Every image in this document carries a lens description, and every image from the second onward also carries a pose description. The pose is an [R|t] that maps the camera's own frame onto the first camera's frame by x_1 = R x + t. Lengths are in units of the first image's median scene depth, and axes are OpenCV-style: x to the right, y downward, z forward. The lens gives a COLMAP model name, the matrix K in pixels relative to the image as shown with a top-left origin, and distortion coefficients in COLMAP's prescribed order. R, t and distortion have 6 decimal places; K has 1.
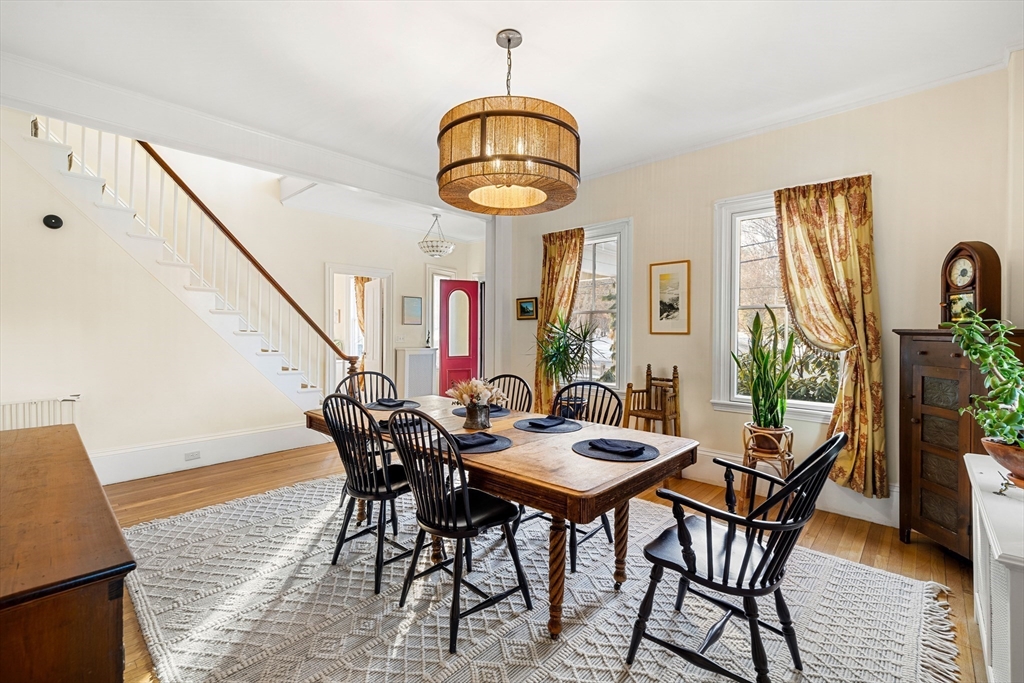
lens RADIAL K [[435.2, 0, 513.3], [0, 435.2, 339.0], [0, 0, 1]] dist [-0.003042, -0.000110]
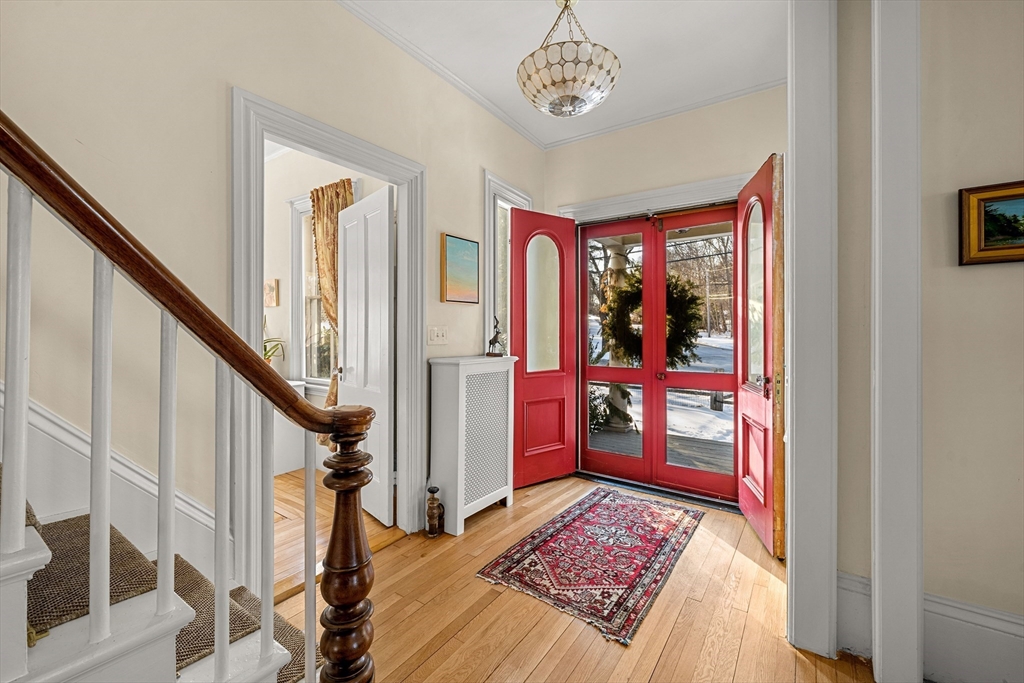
lens RADIAL K [[420.2, 0, 512.4], [0, 420.2, 332.2], [0, 0, 1]] dist [-0.002706, -0.000190]
pose [[0.990759, -0.008239, 0.135381, -0.226264], [0.009382, 0.999925, -0.007811, -0.000770], [-0.135307, 0.009009, 0.990763, 0.554660]]
